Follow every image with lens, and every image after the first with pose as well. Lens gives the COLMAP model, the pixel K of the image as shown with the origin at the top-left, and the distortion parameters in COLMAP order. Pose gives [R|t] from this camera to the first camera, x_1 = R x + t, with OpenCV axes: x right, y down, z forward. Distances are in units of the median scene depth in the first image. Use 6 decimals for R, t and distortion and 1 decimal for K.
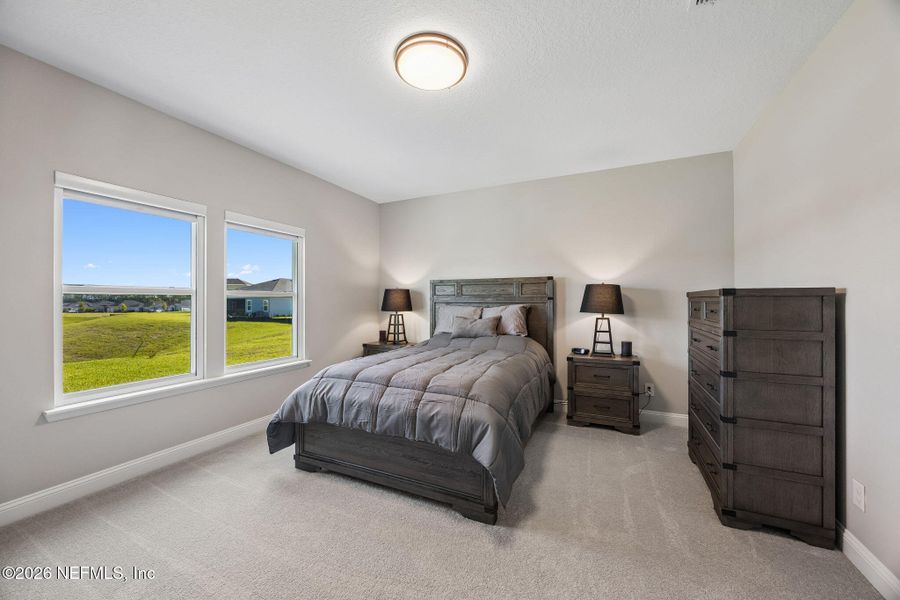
lens RADIAL K [[341.5, 0, 451.3], [0, 341.5, 299.5], [0, 0, 1]] dist [-0.001043, -0.000189]
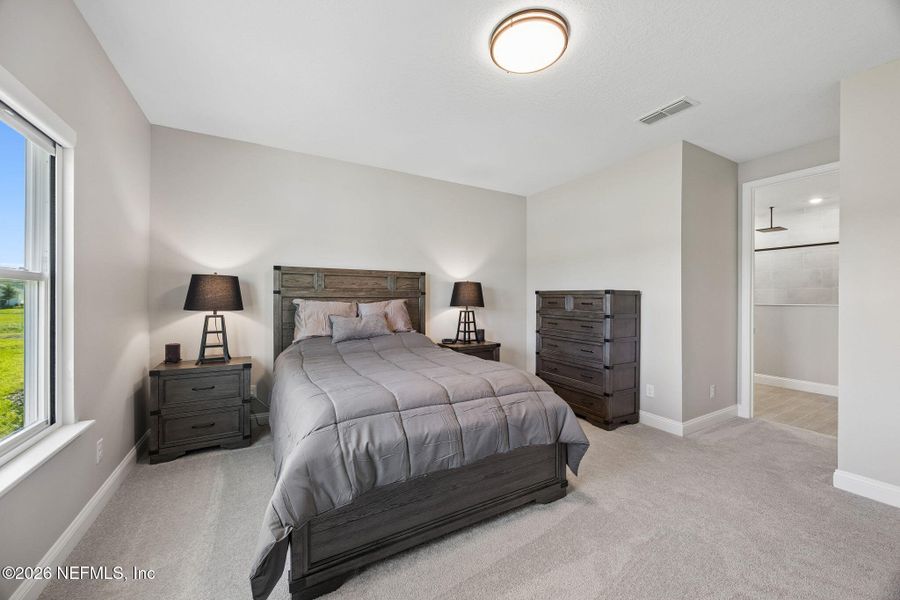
lens RADIAL K [[341.5, 0, 451.3], [0, 341.5, 299.5], [0, 0, 1]] dist [-0.001043, -0.000189]
pose [[0.576203, 0.000172, 0.817306, -0.538822], [-0.009365, 0.999936, 0.006392, 0.007951], [-0.817253, -0.011338, 0.576168, 0.361210]]
